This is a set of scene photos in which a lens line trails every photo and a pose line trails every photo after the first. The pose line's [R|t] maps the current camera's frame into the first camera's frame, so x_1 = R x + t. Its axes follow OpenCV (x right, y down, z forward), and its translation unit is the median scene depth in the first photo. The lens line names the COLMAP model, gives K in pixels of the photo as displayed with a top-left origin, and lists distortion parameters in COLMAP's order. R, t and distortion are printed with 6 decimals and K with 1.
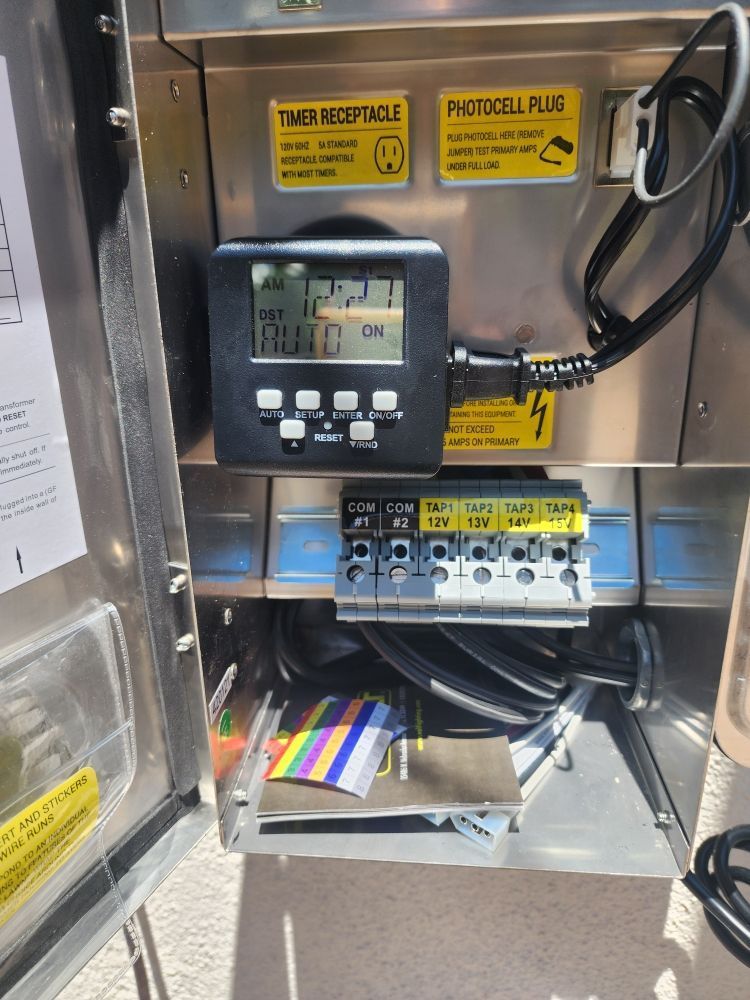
lens RADIAL K [[719.5, 0, 375.0], [0, 719.5, 500.0], [0, 0, 1]] dist [0.065111, -0.120594]
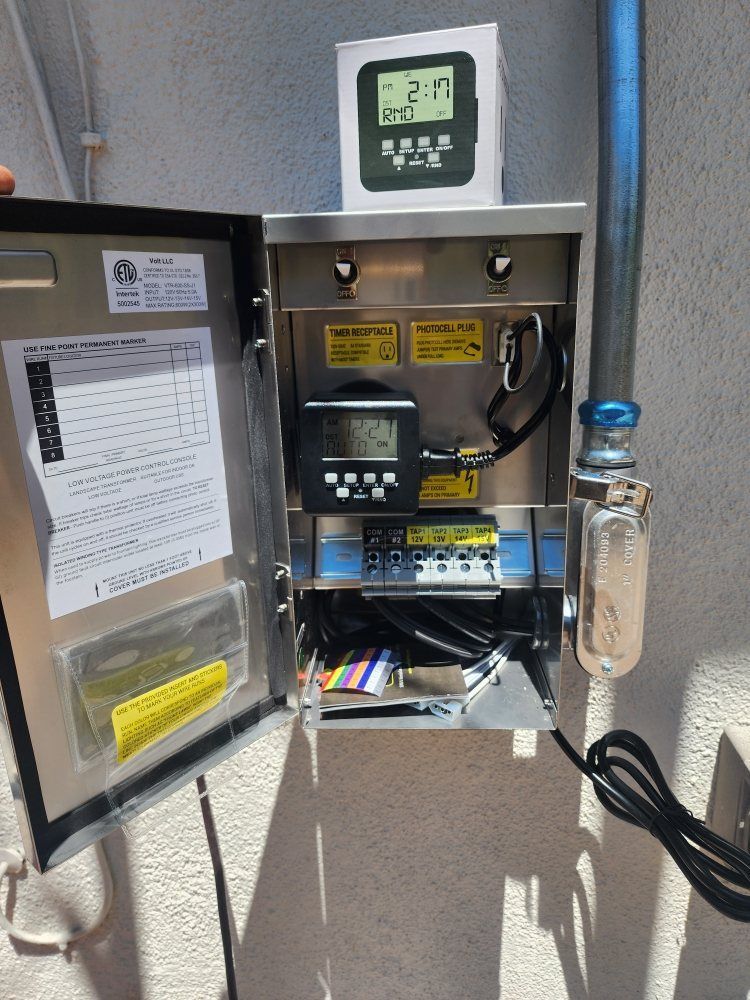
lens RADIAL K [[706.5, 0, 381.5], [0, 706.5, 501.3], [0, 0, 1]] dist [0.172227, -0.347968]
pose [[0.998864, -0.022110, 0.042204, -0.075055], [0.023966, 0.998745, -0.043988, 0.010754], [-0.041178, 0.044950, 0.998140, -0.780436]]
